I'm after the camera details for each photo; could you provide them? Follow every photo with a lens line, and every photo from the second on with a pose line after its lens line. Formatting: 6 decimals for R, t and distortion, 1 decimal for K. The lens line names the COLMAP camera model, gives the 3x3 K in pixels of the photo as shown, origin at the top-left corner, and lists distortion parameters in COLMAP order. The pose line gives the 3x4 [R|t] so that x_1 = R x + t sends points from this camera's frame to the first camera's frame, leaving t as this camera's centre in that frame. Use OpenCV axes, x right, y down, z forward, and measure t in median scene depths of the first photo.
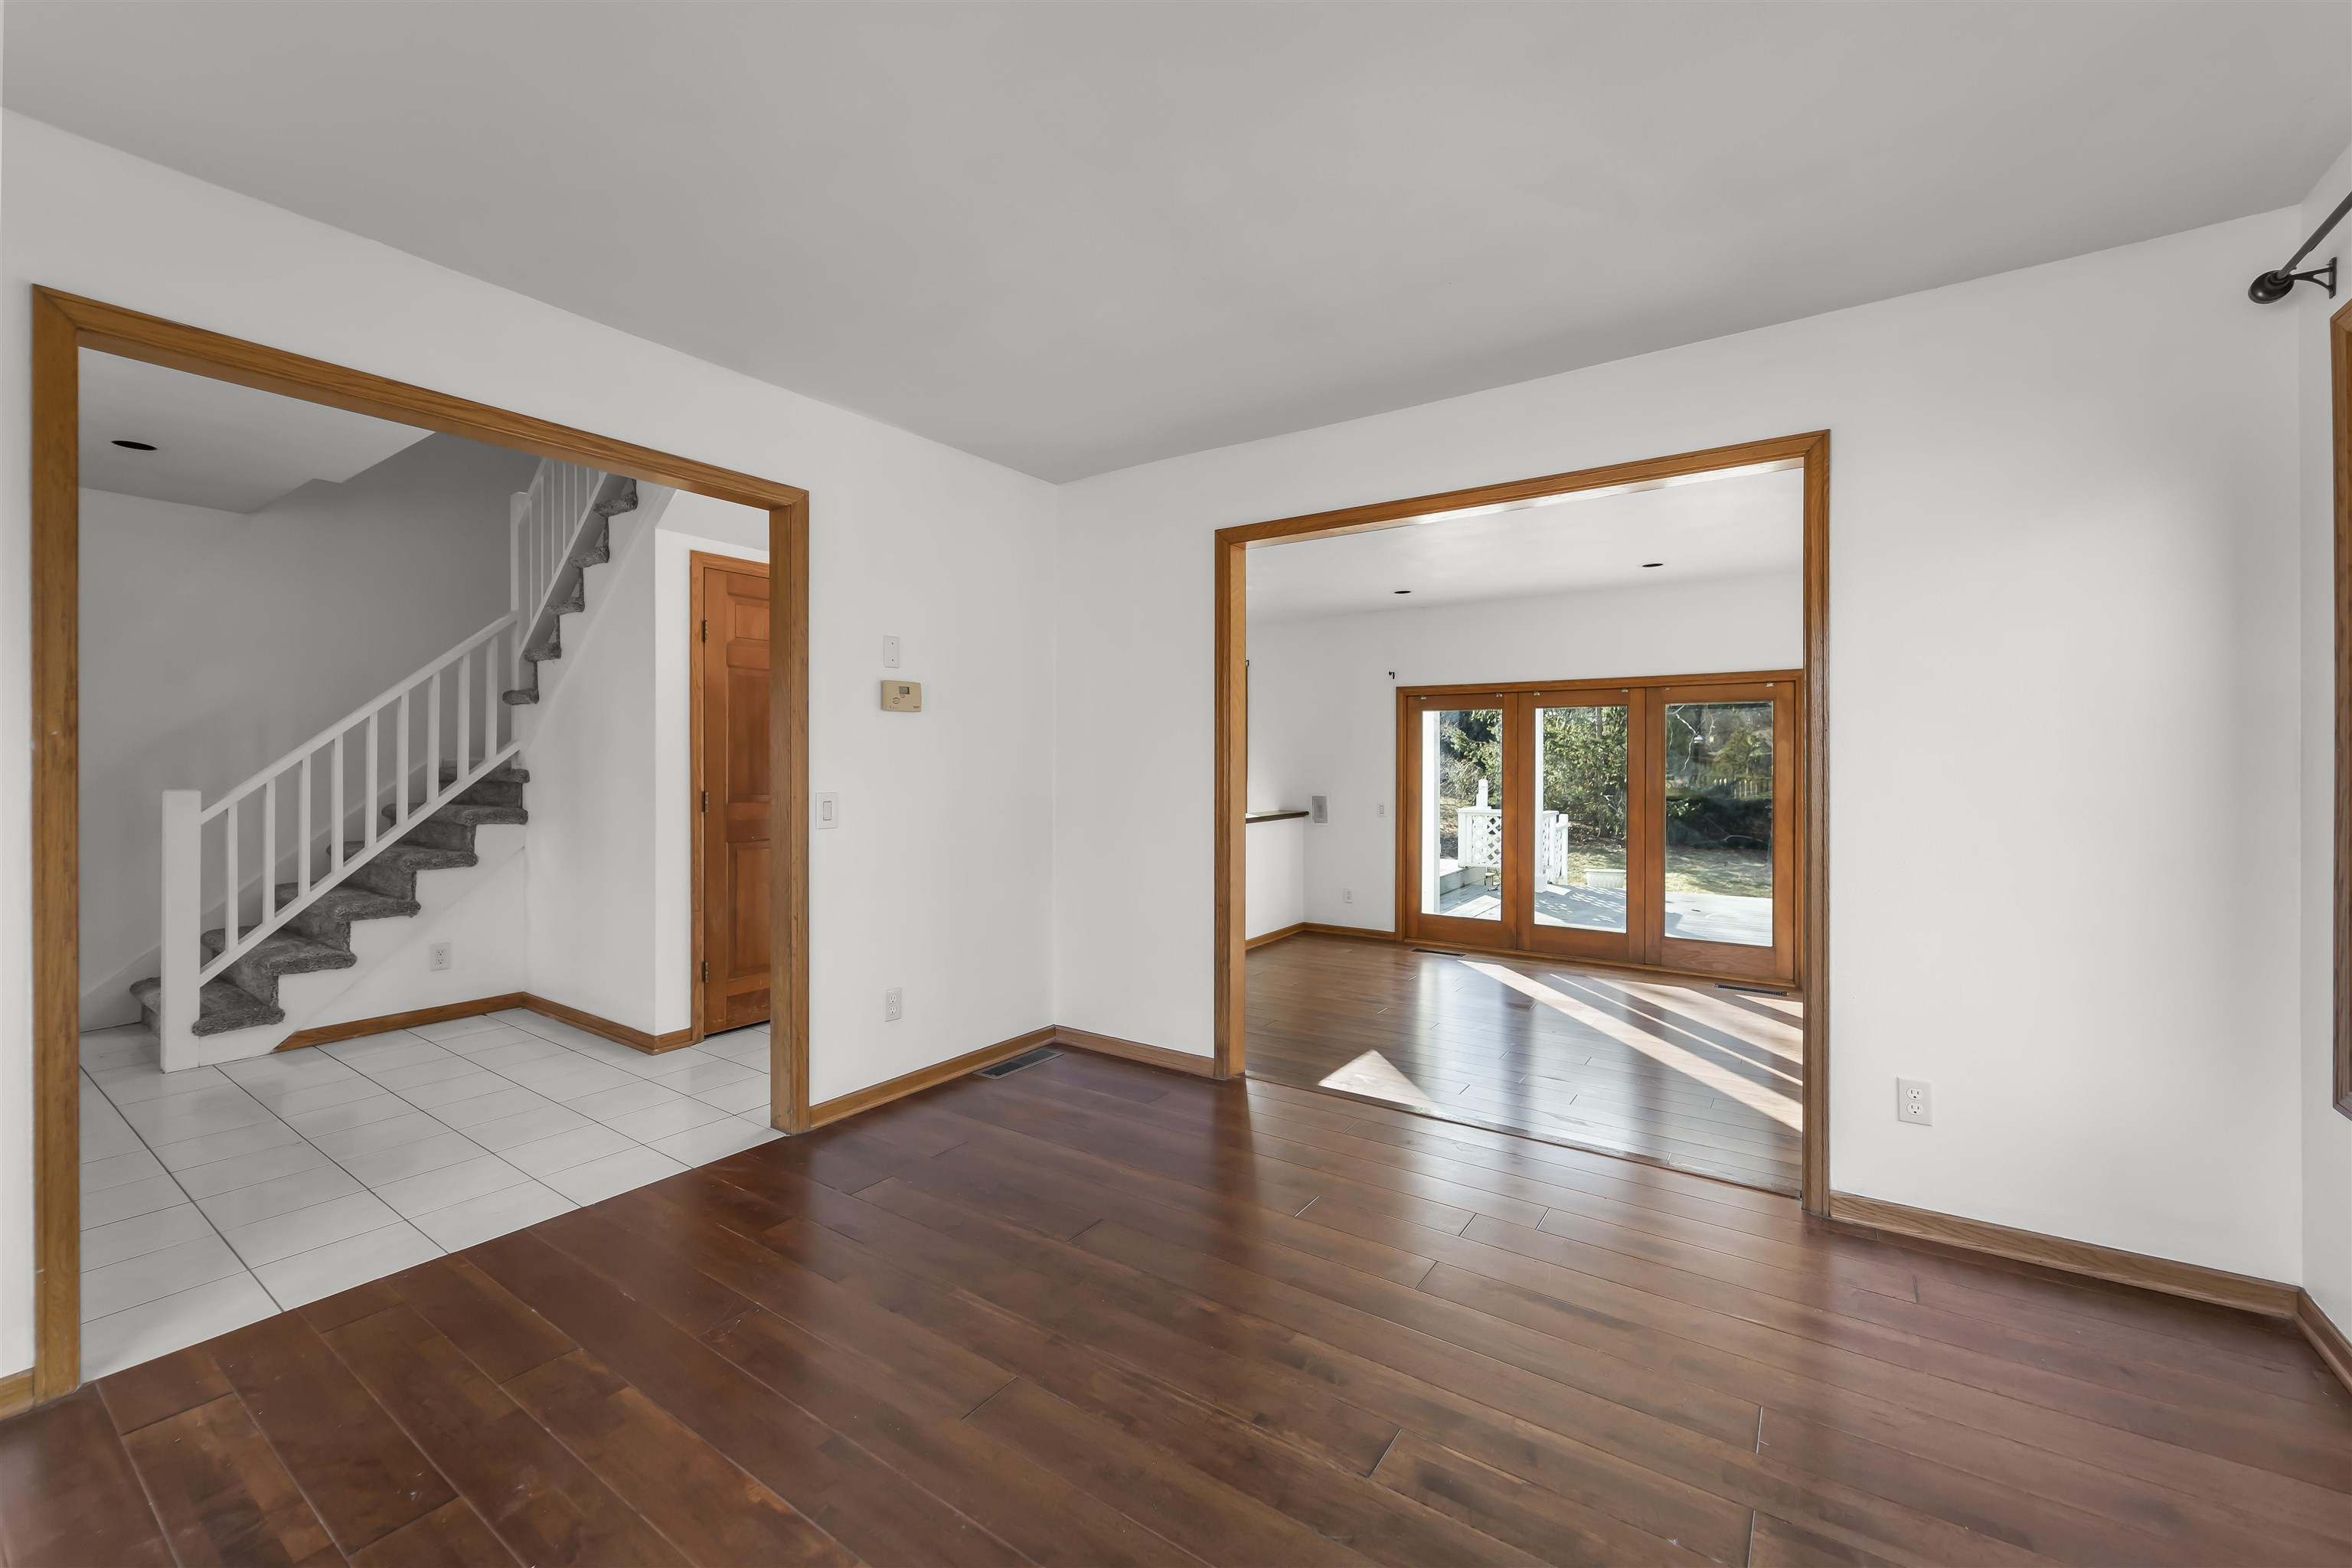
lens RADIAL K [[945.0, 0, 1174.5], [0, 945.0, 767.2], [0, 0, 1]] dist [0.001217, 0.000128]
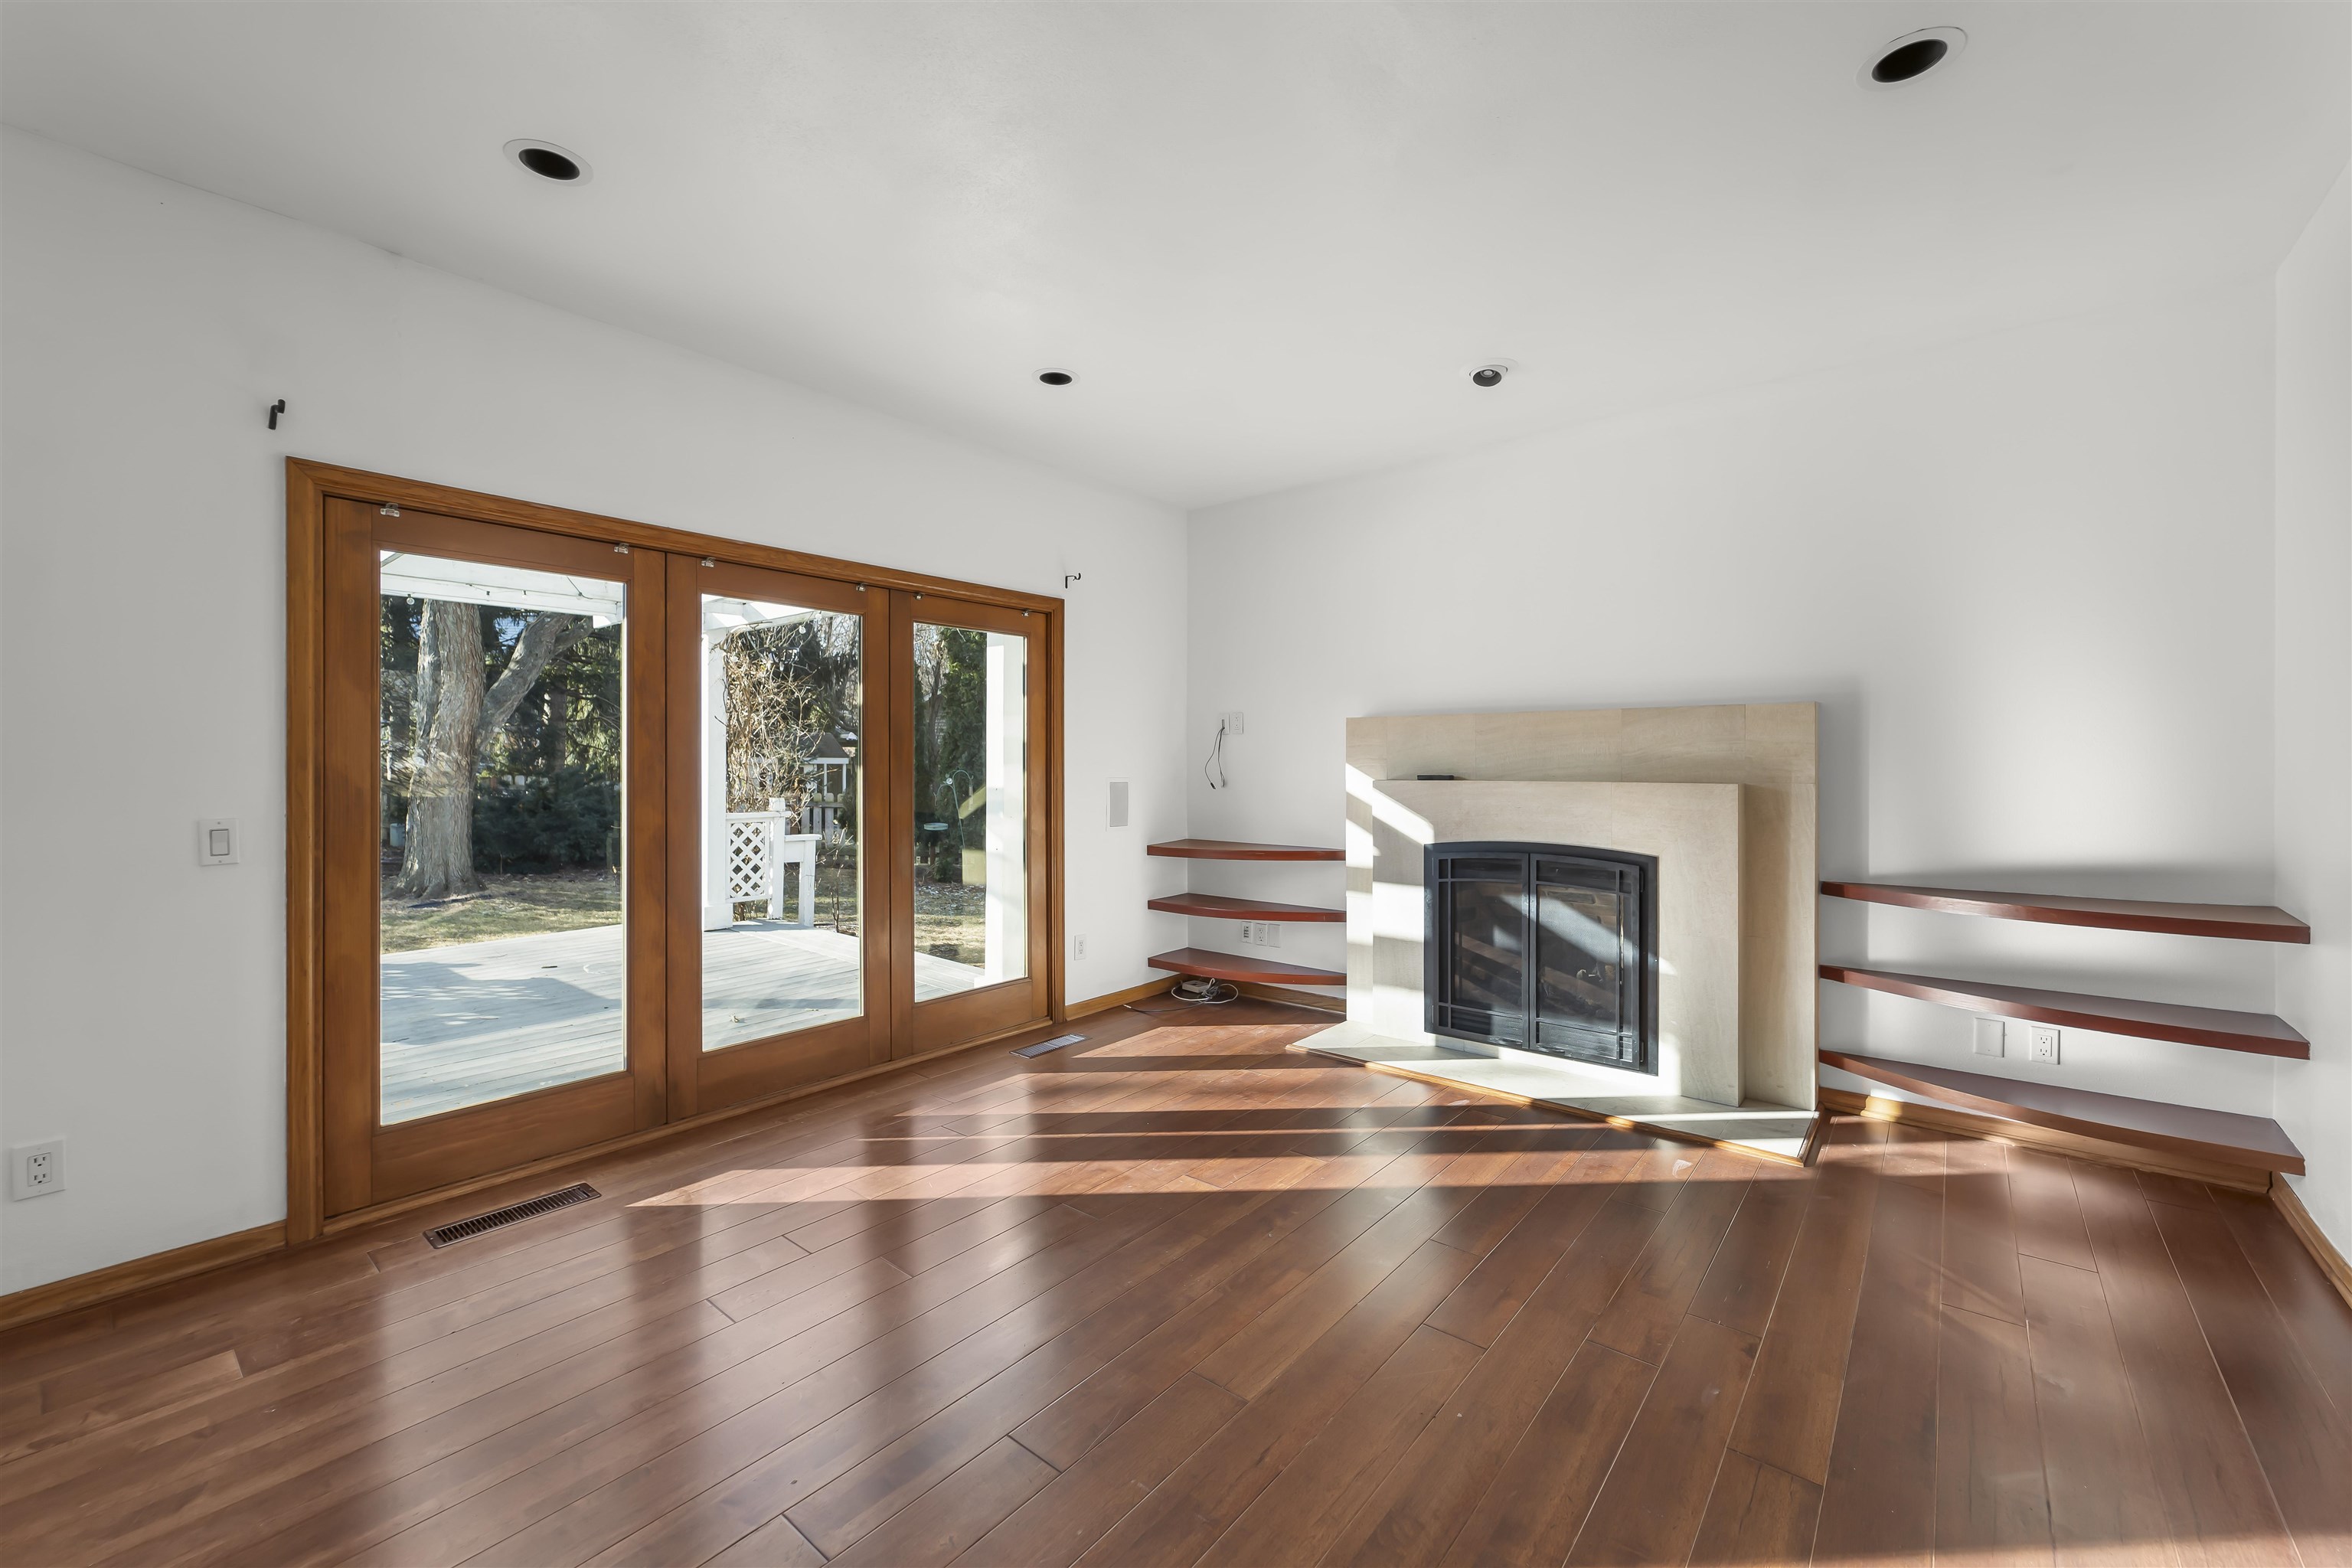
lens RADIAL K [[945.0, 0, 1174.5], [0, 945.0, 767.2], [0, 0, 1]] dist [0.001217, 0.000128]
pose [[0.075344, -0.007070, 0.997133, -0.068550], [0.009220, 0.999937, 0.006393, 0.023027], [-0.997115, 0.008712, 0.075405, 0.716936]]
